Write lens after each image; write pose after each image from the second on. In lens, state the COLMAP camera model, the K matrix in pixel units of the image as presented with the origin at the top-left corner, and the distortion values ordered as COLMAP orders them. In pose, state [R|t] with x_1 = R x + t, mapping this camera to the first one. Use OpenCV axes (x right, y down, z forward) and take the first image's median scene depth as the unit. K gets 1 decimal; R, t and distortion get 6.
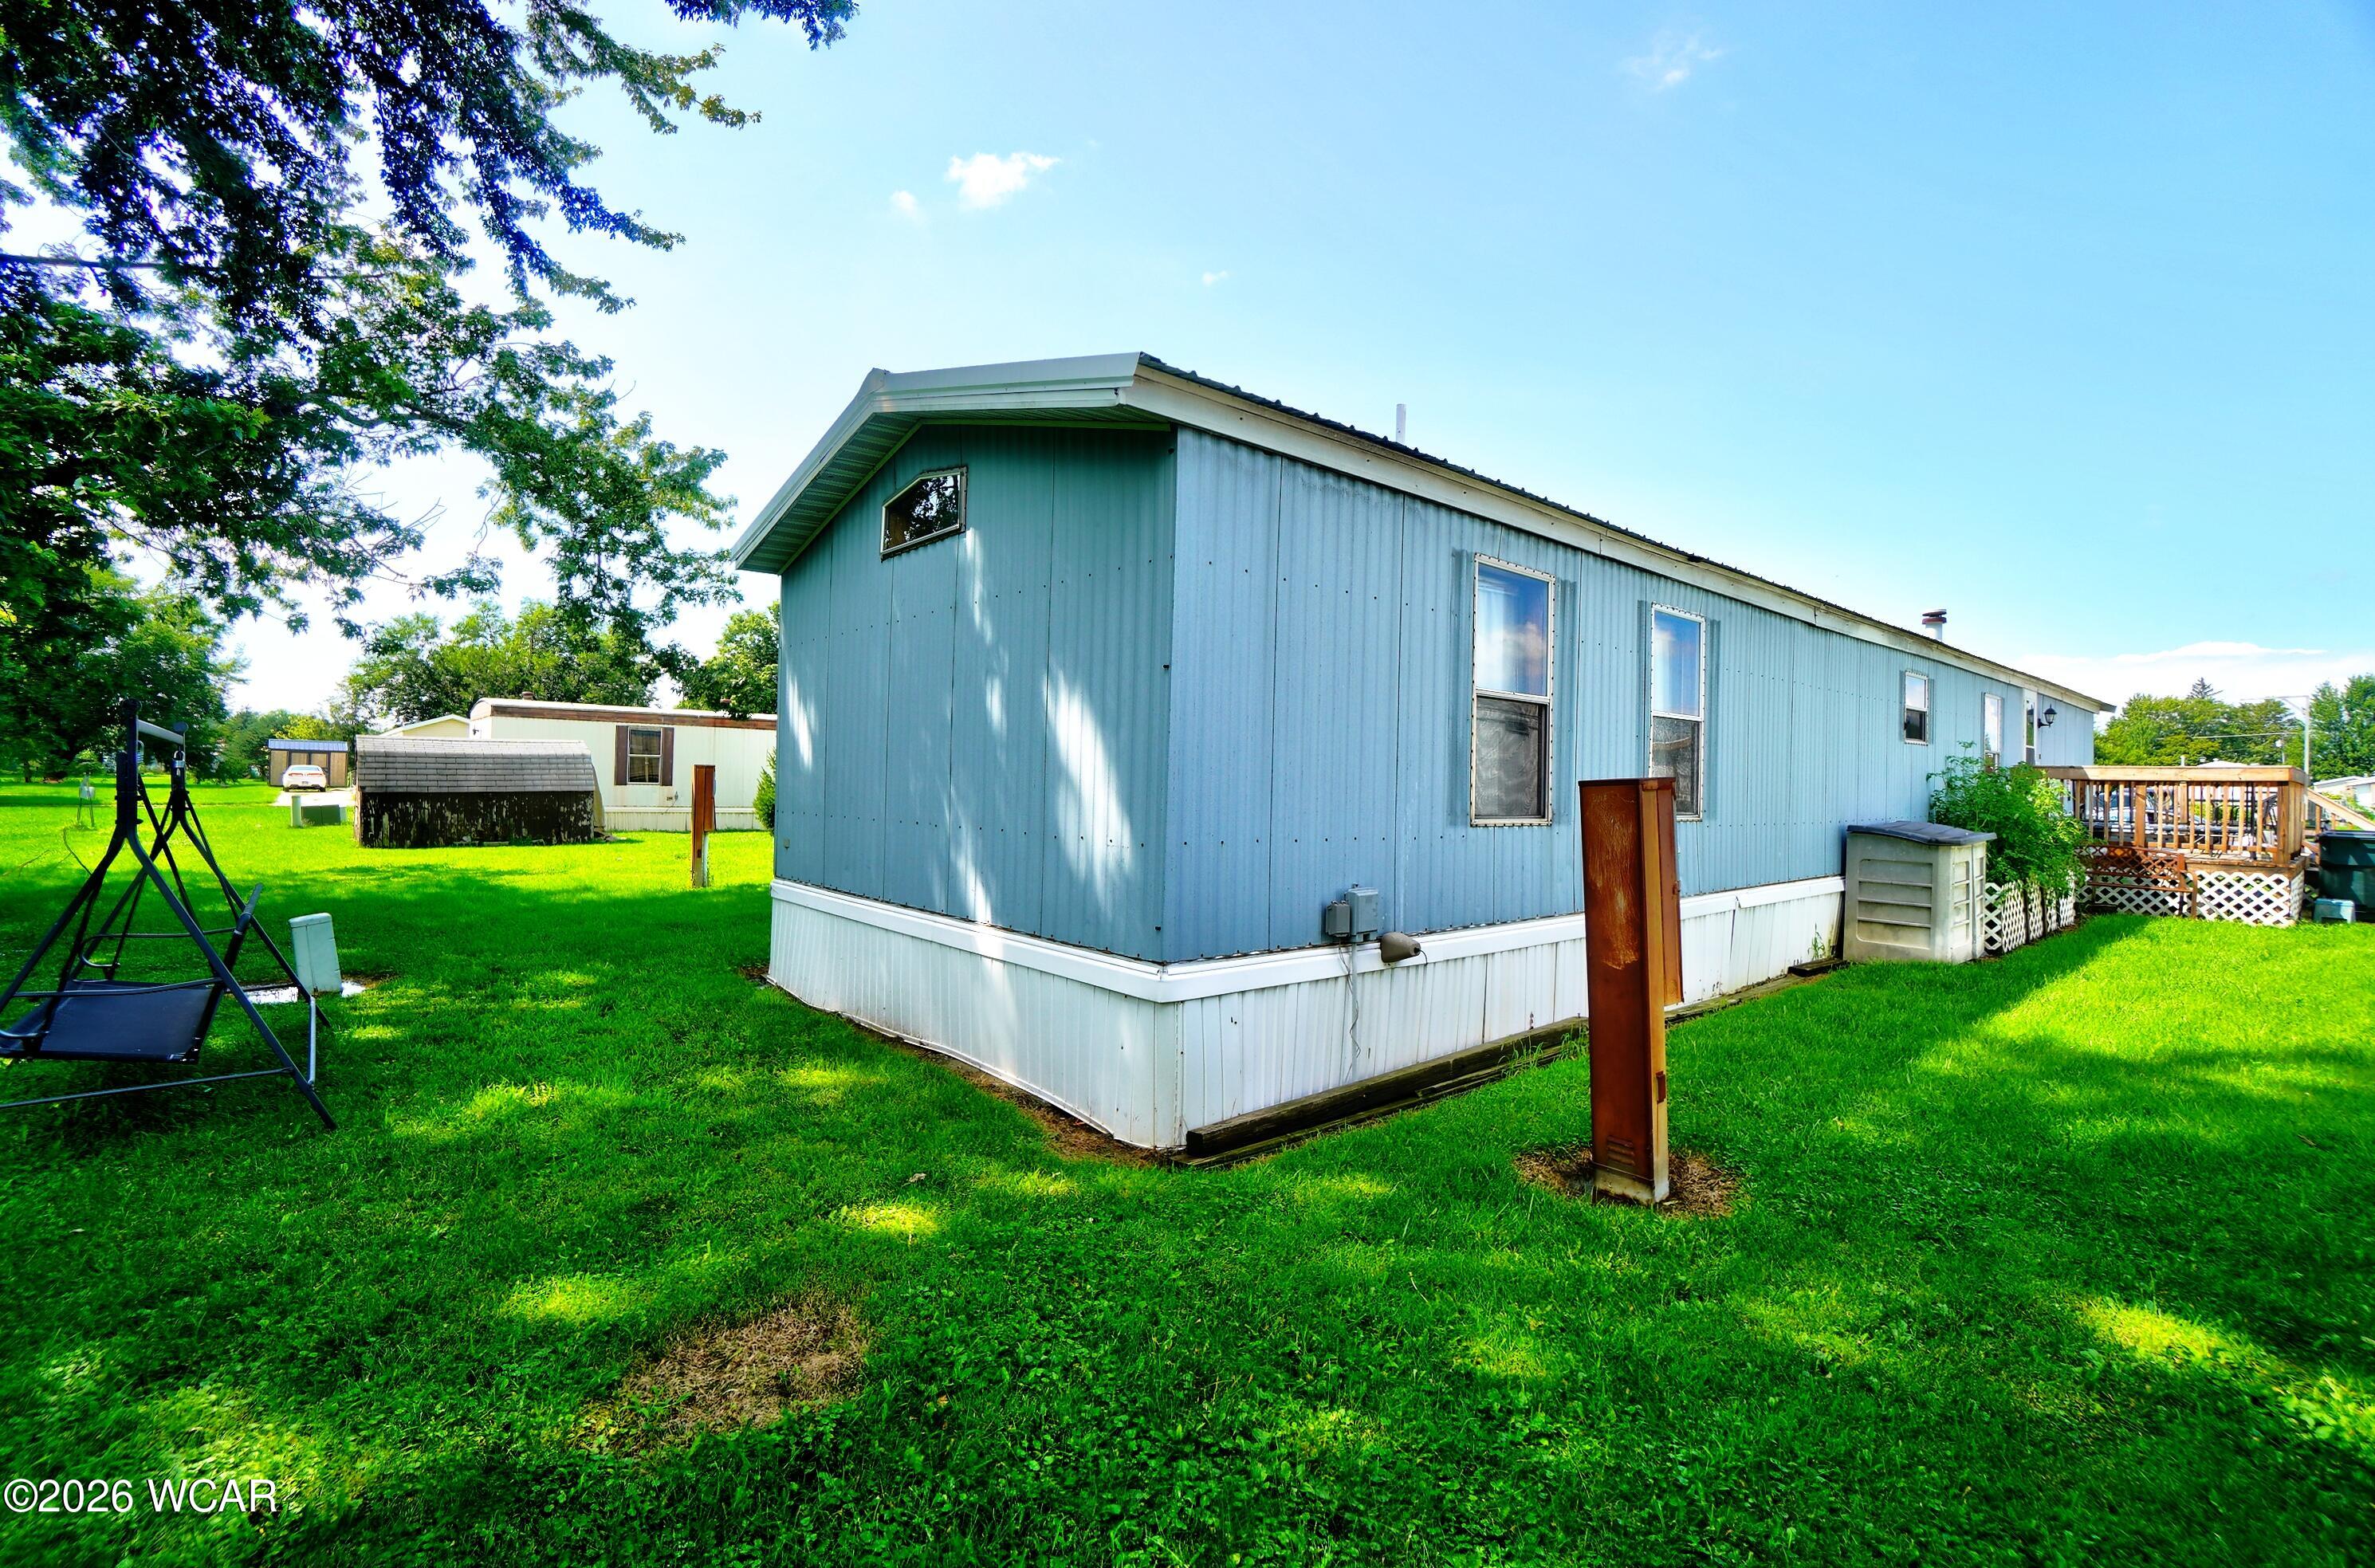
lens RADIAL K [[1053.9, 0, 1163.3], [0, 1053.9, 779.7], [0, 0, 1]] dist [-0.067272, 0.024519]
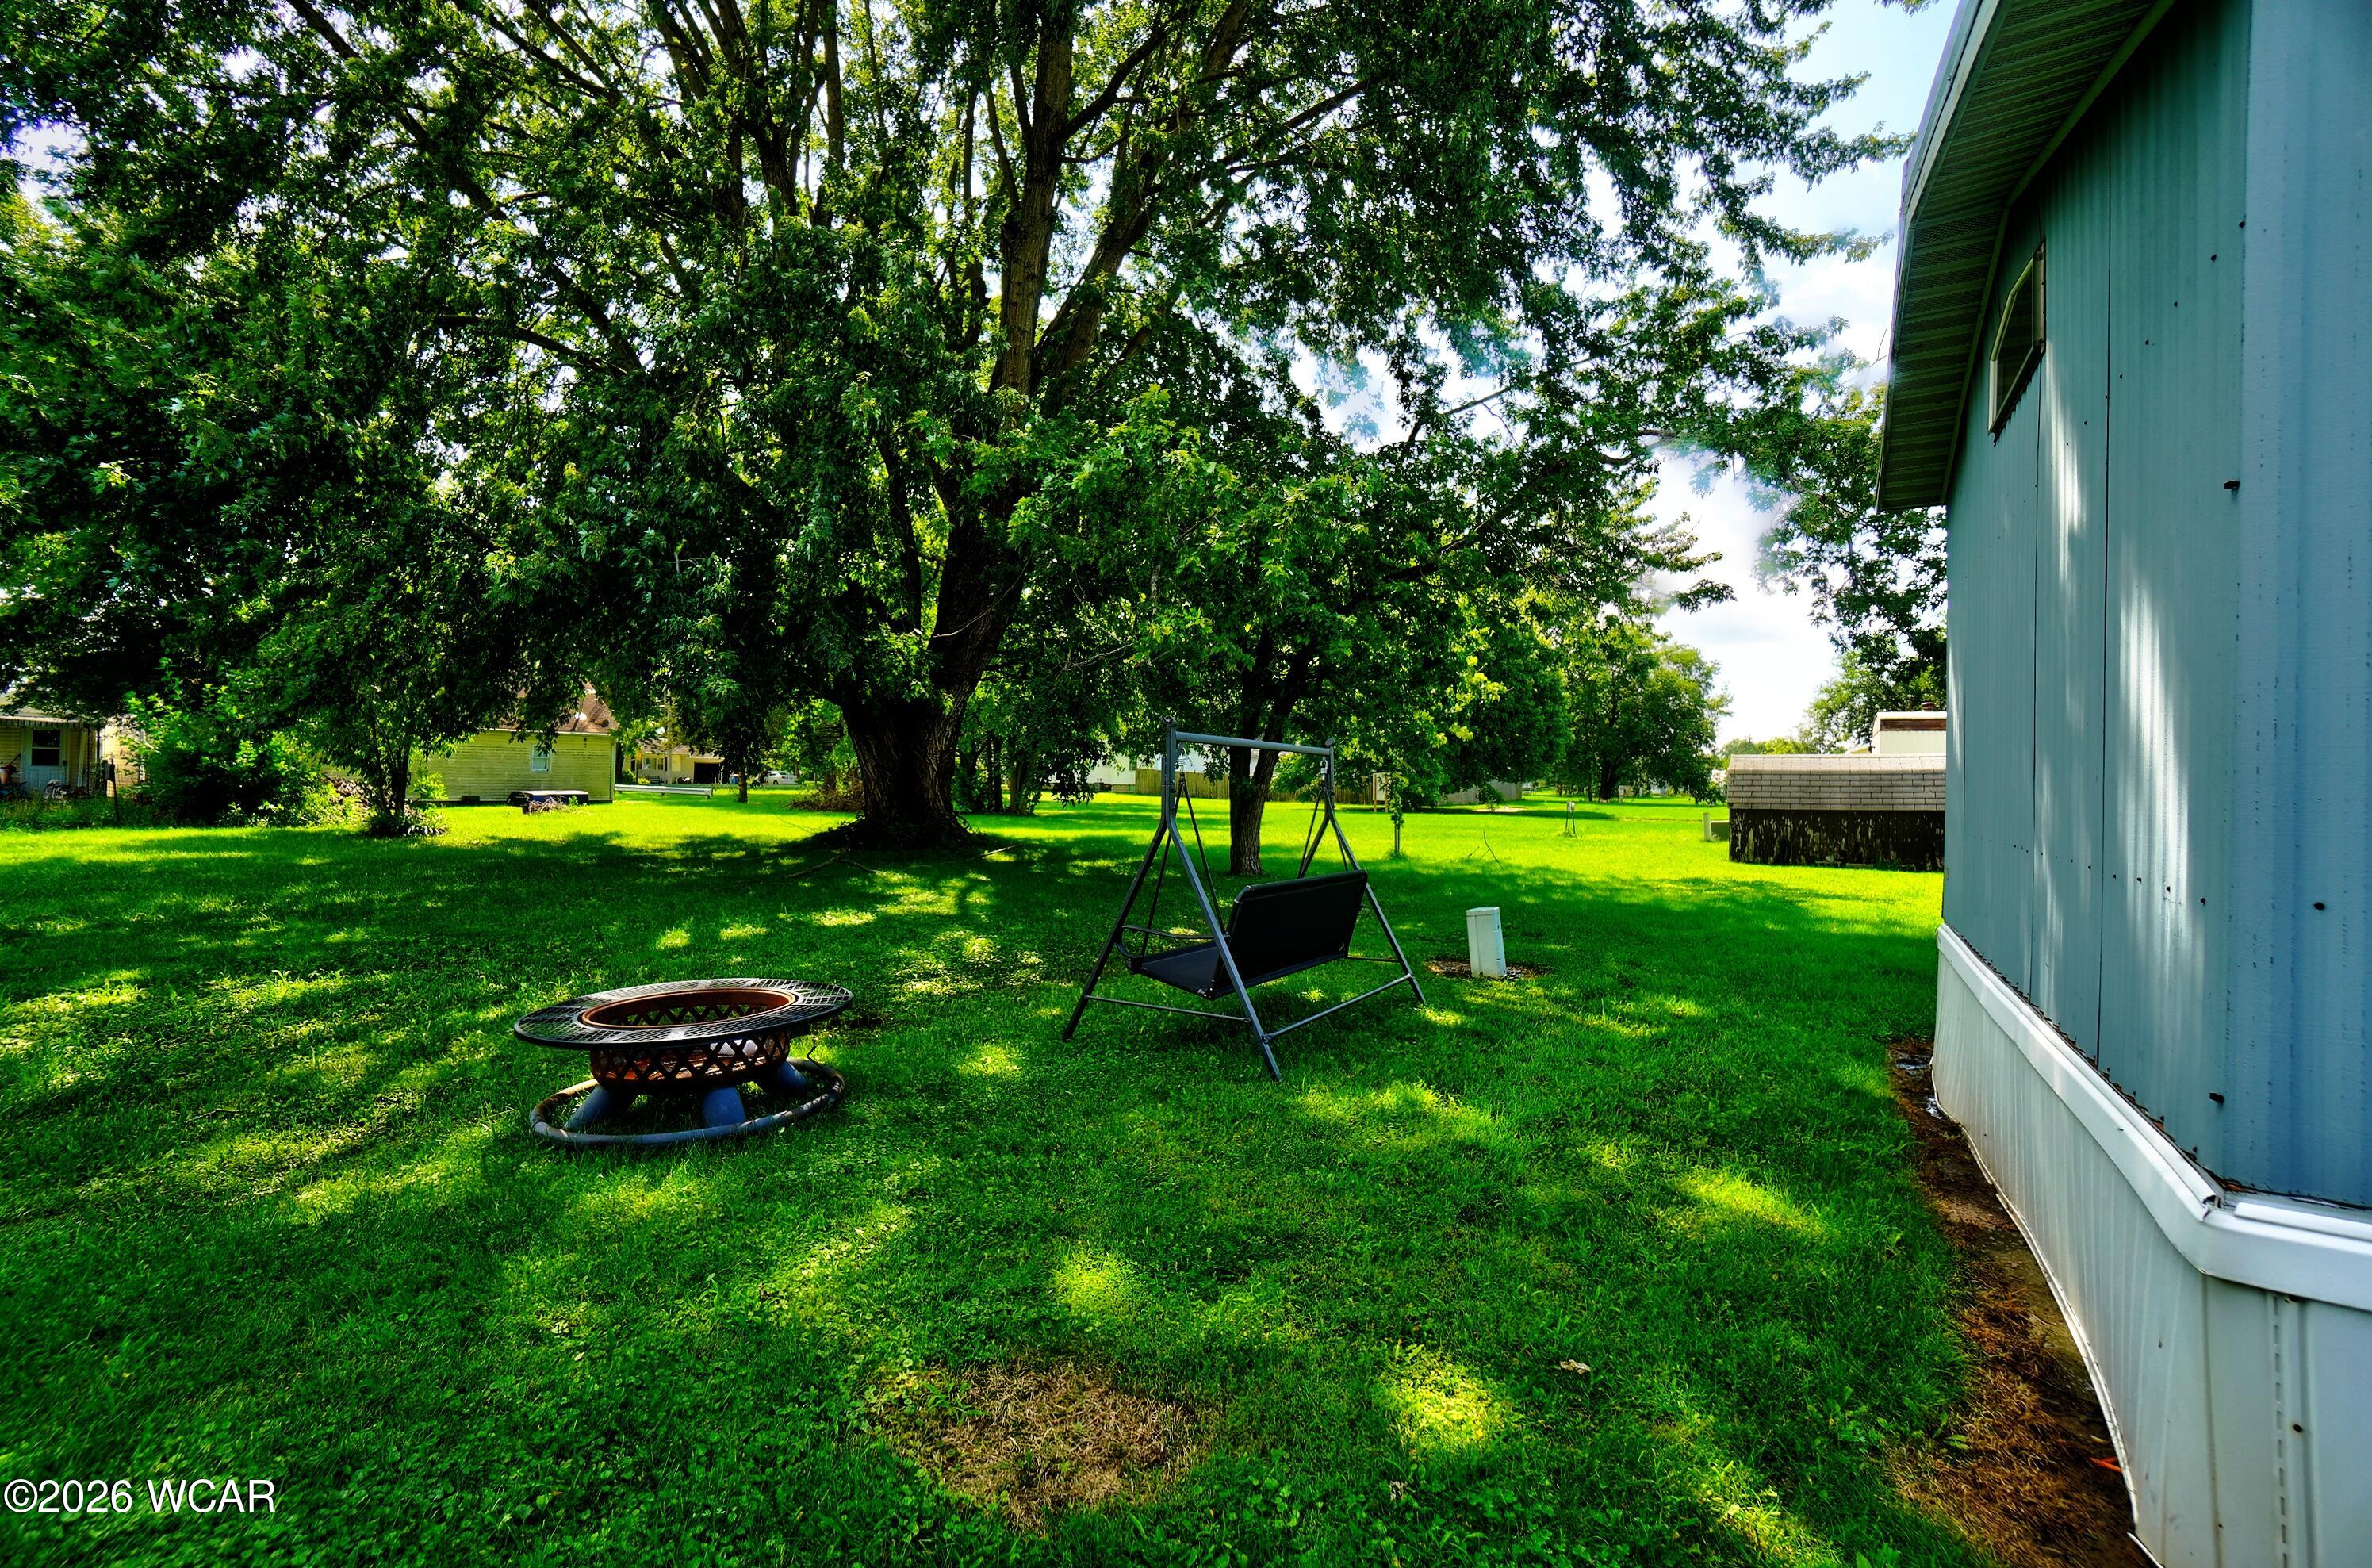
lens RADIAL K [[1049.0, 0, 1127.5], [0, 1049.0, 784.7], [0, 0, 1]] dist [-0.066046, 0.024091]
pose [[0.294137, -0.007722, -0.955732, 0.098105], [-0.007594, 0.999917, -0.010416, 0.005972], [0.955733, 0.010321, 0.294054, 0.170246]]
